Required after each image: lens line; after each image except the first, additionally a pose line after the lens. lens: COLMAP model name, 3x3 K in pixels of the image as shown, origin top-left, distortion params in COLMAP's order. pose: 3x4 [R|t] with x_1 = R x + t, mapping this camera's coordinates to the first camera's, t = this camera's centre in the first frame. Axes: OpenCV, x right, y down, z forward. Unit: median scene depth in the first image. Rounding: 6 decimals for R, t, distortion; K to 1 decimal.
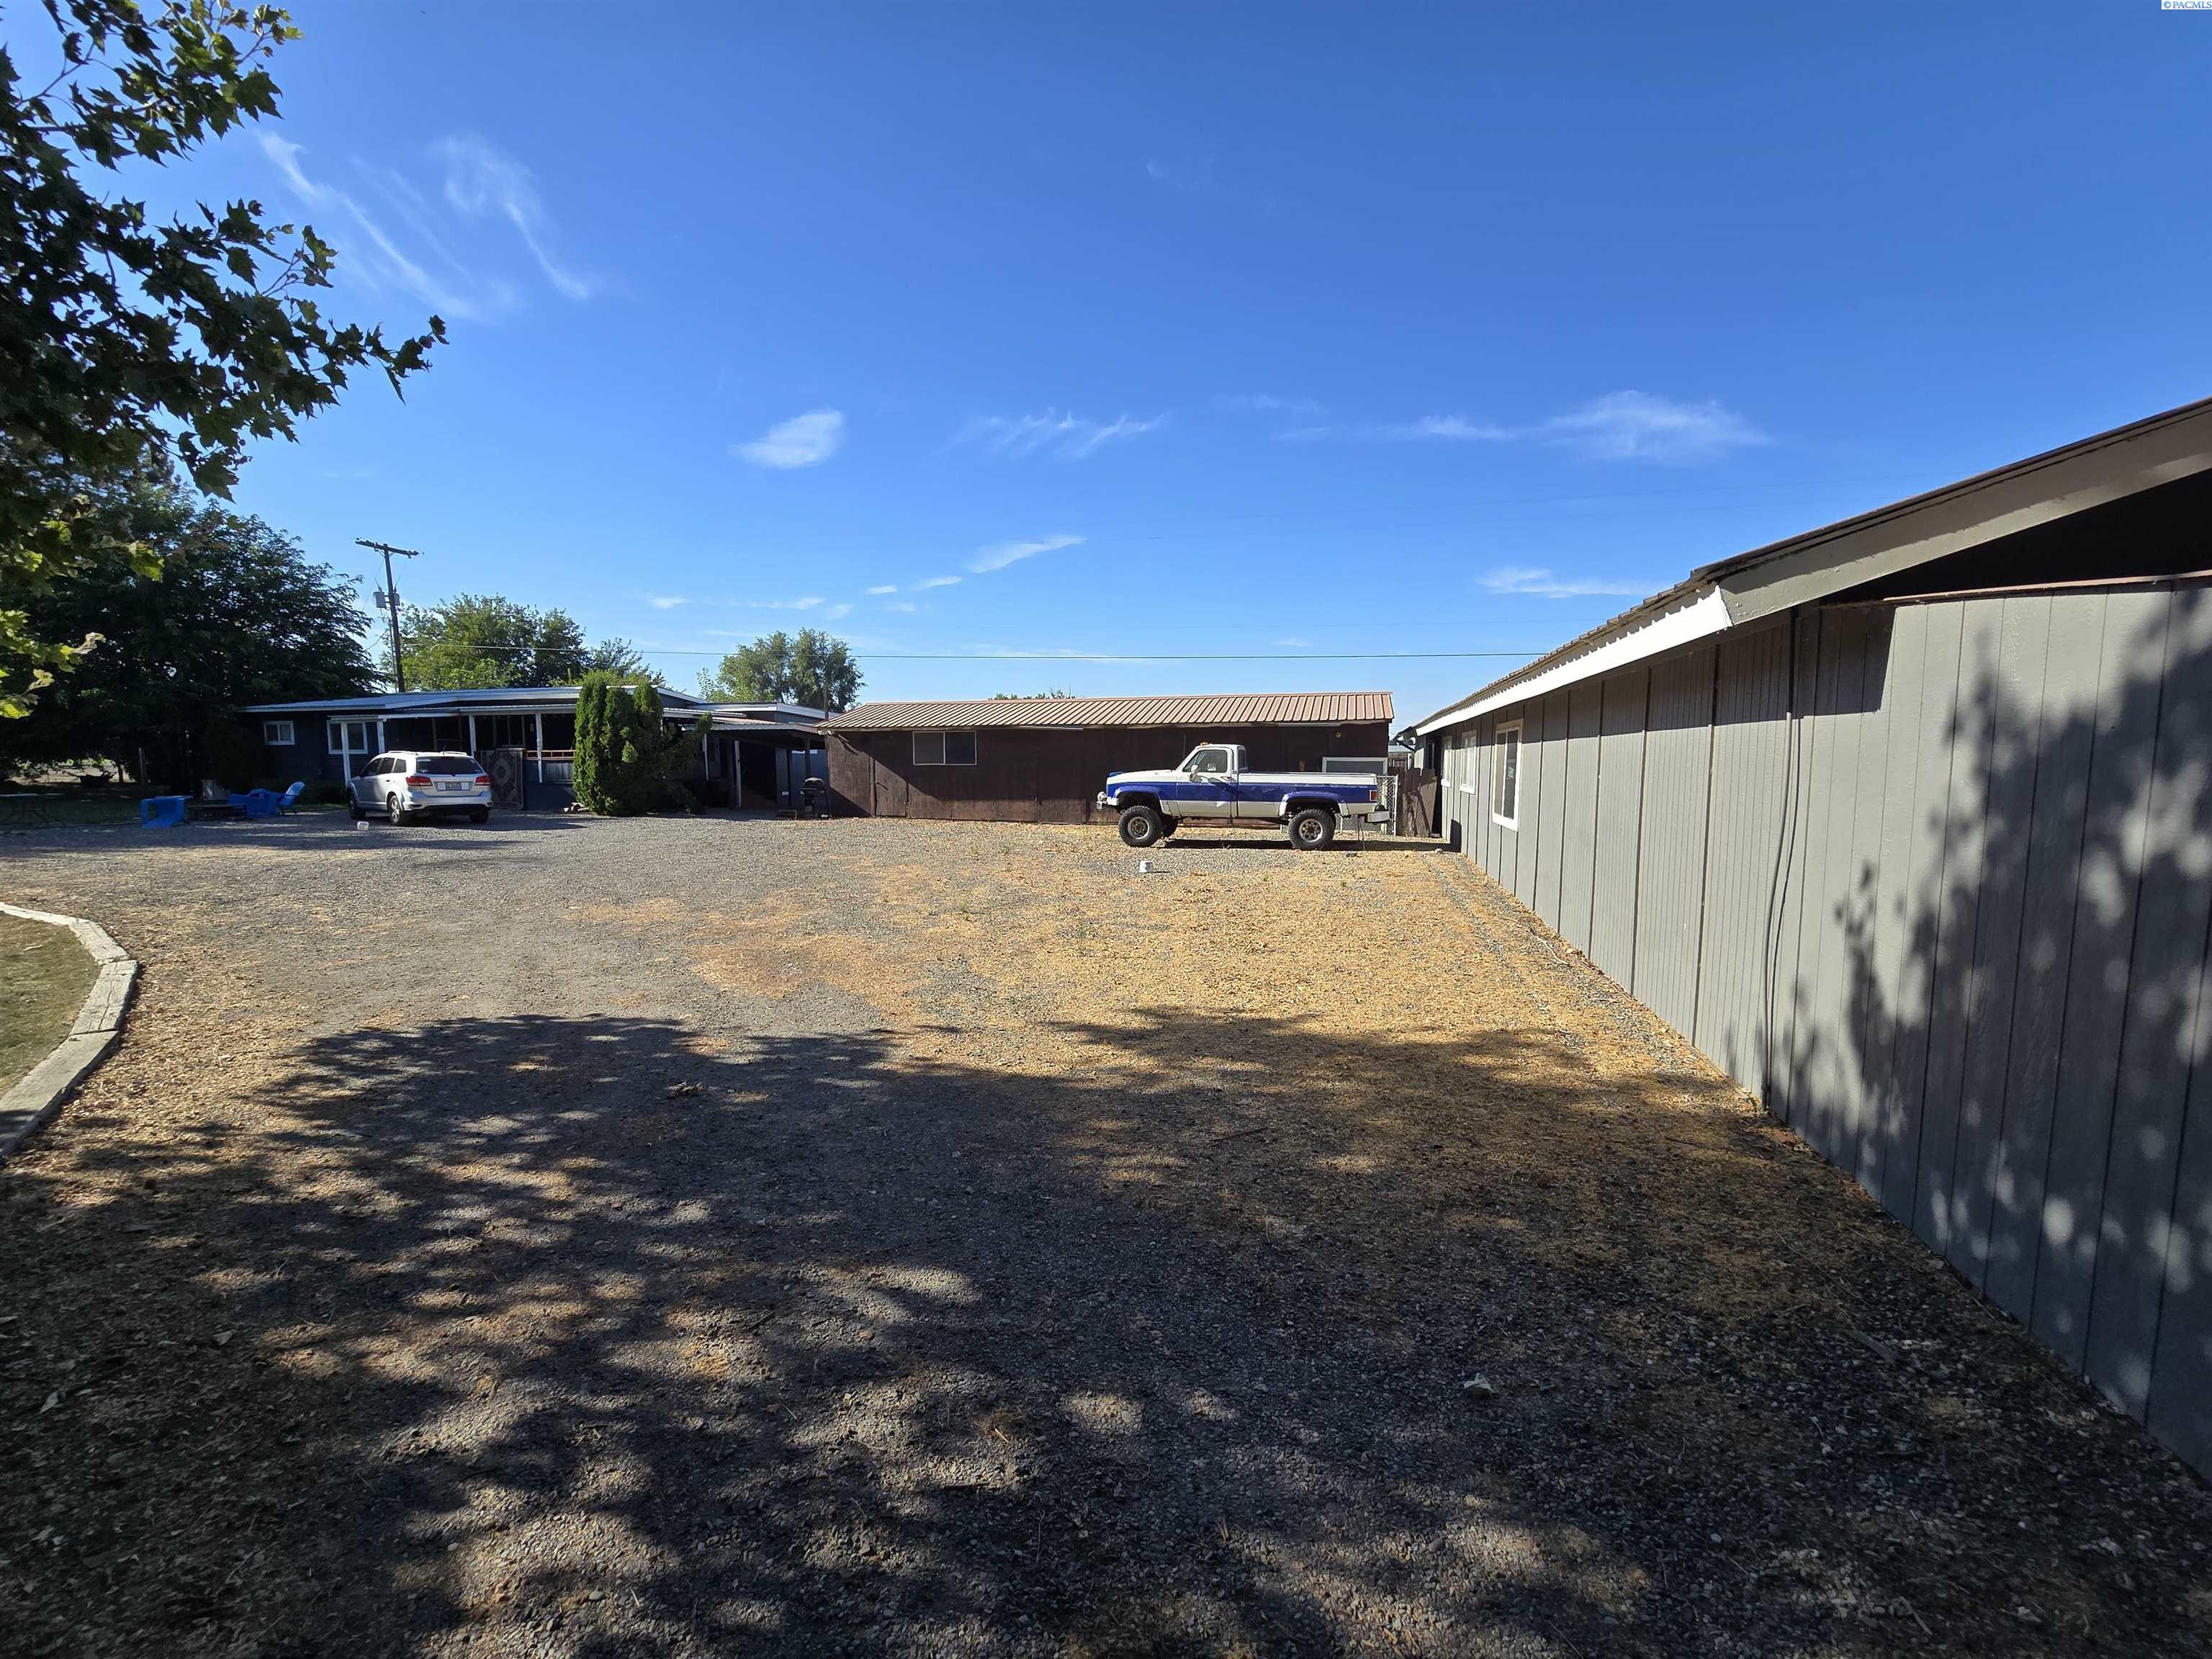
lens RADIAL K [[886.0, 0, 1154.4], [0, 886.0, 841.0], [0, 0, 1]] dist [-0.000353, -0.000129]
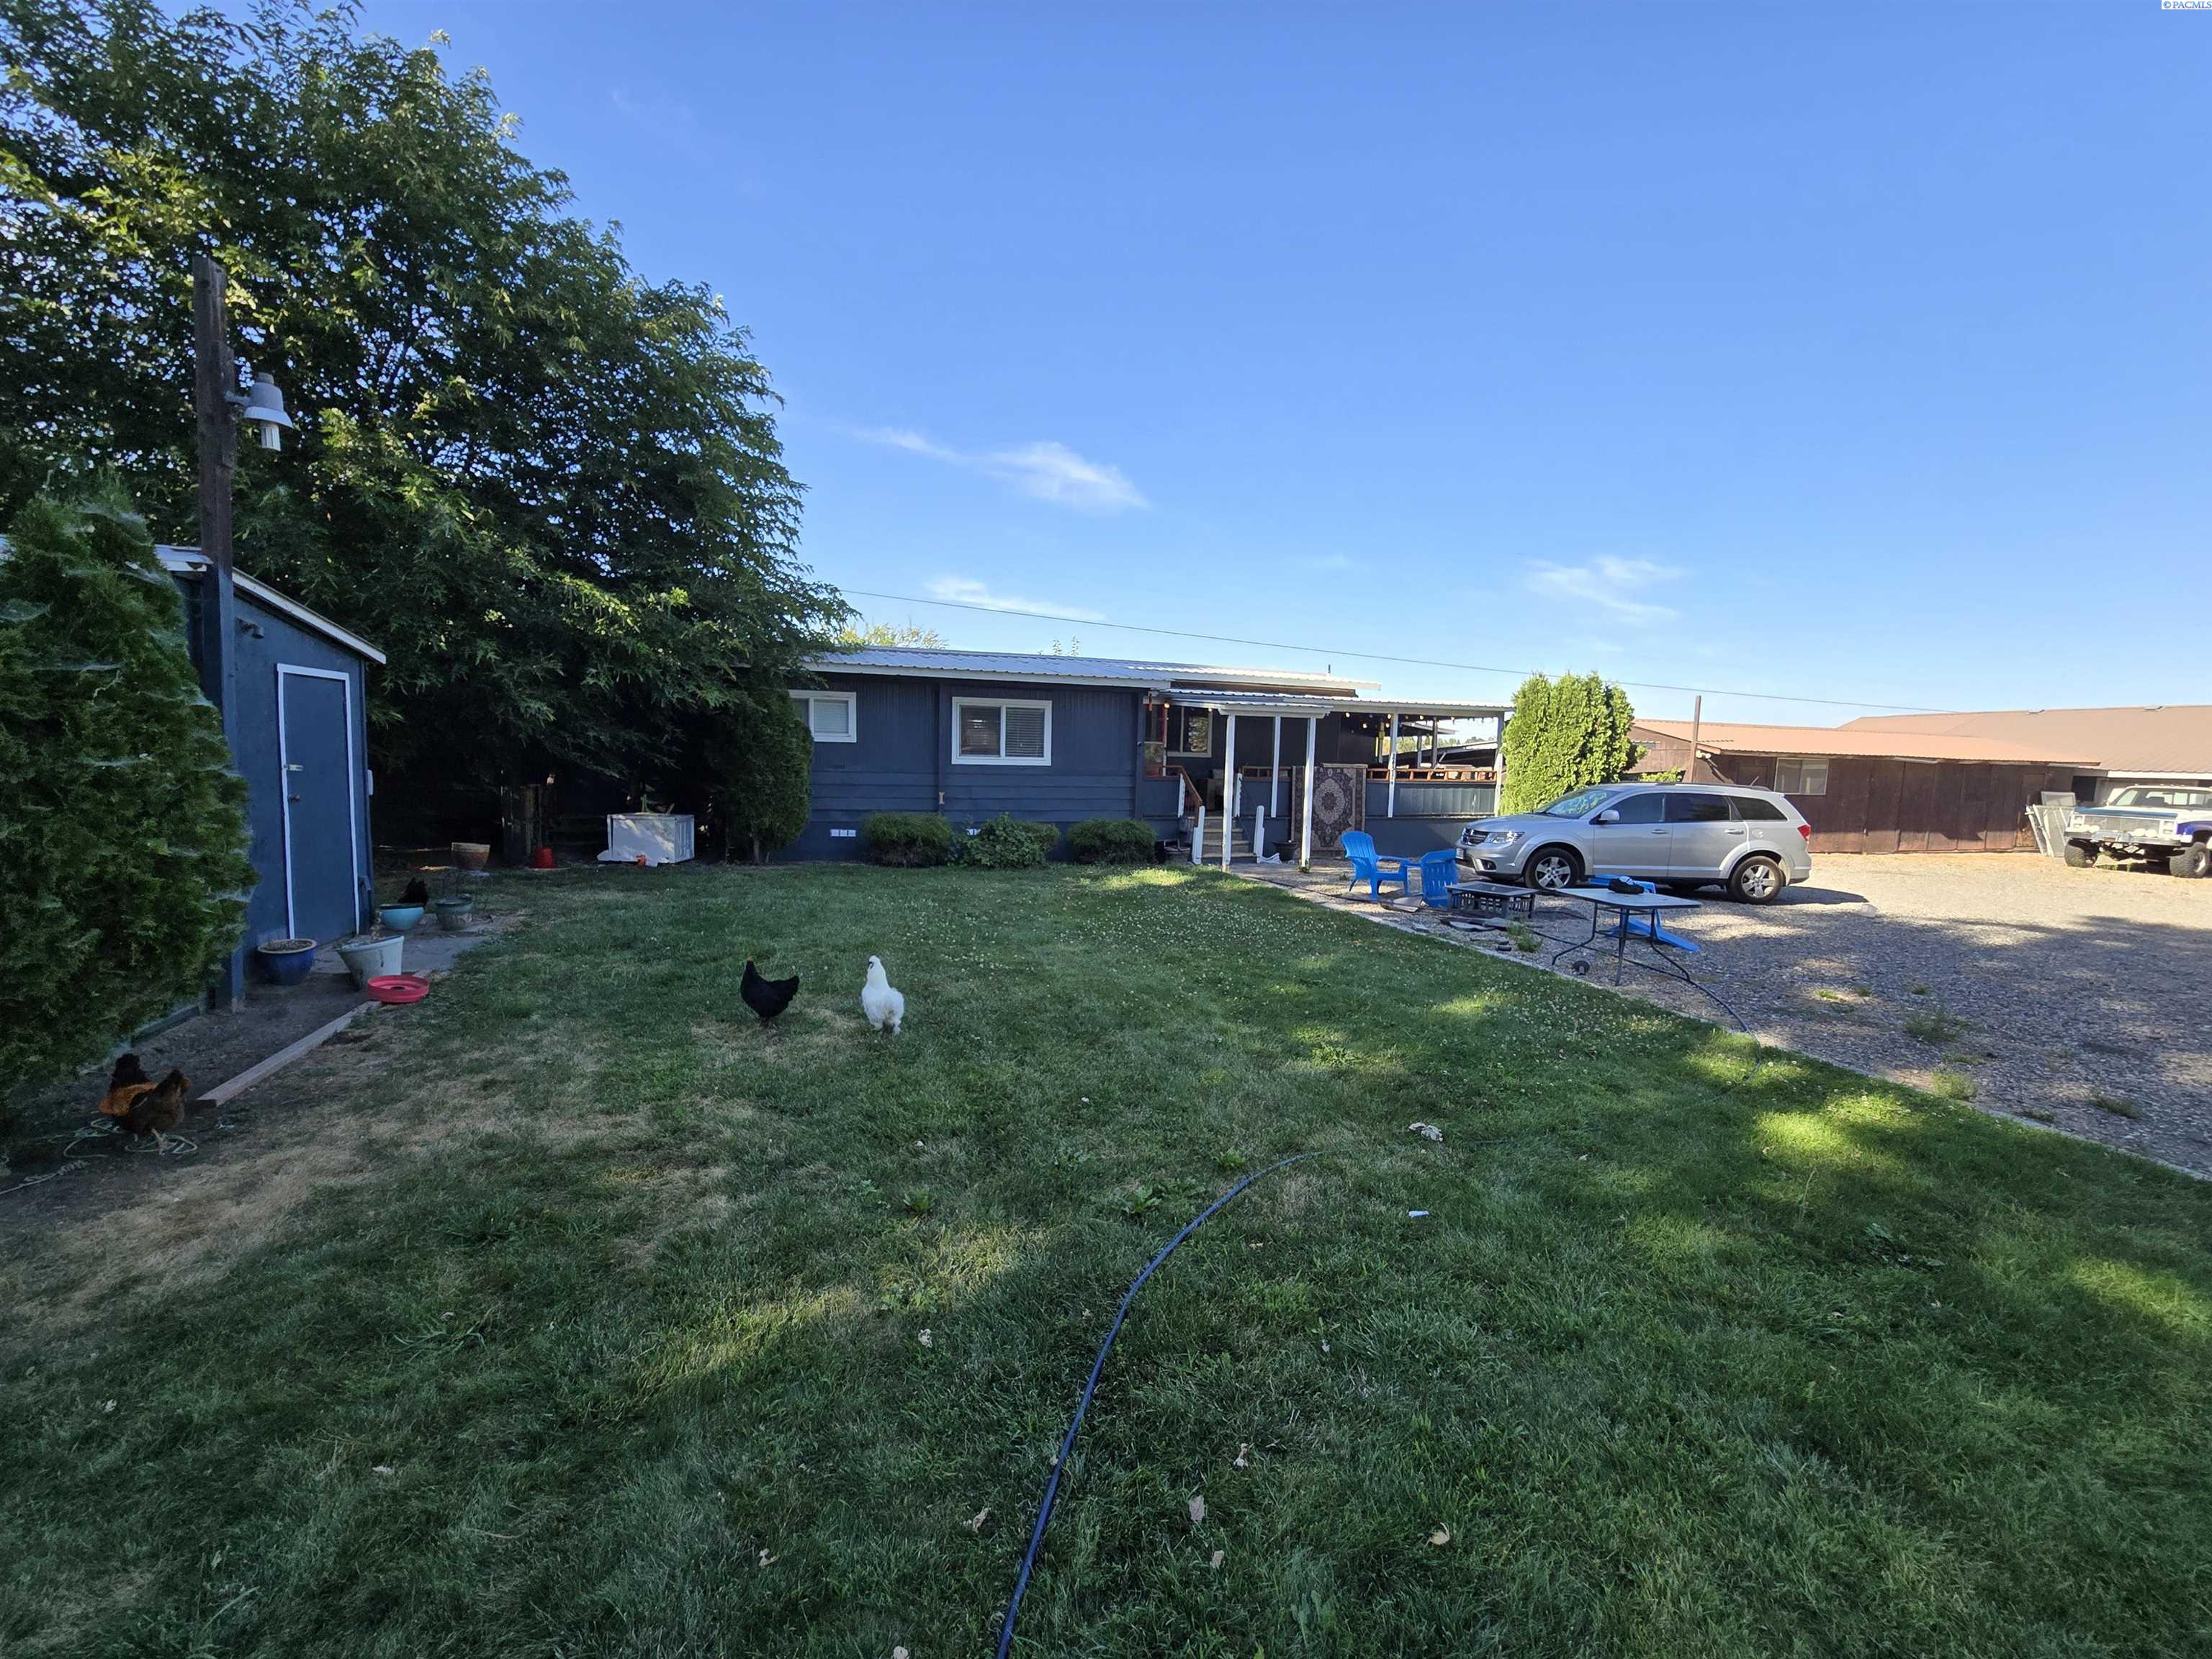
lens RADIAL K [[859.8, 0, 1103.4], [0, 859.8, 827.7], [0, 0, 1]] dist [-0.000063, -0.000314]
pose [[0.842313, -0.022232, 0.538530, -1.396053], [0.024745, 0.999691, 0.002566, -0.075562], [-0.538420, 0.011165, 0.842602, 0.671251]]
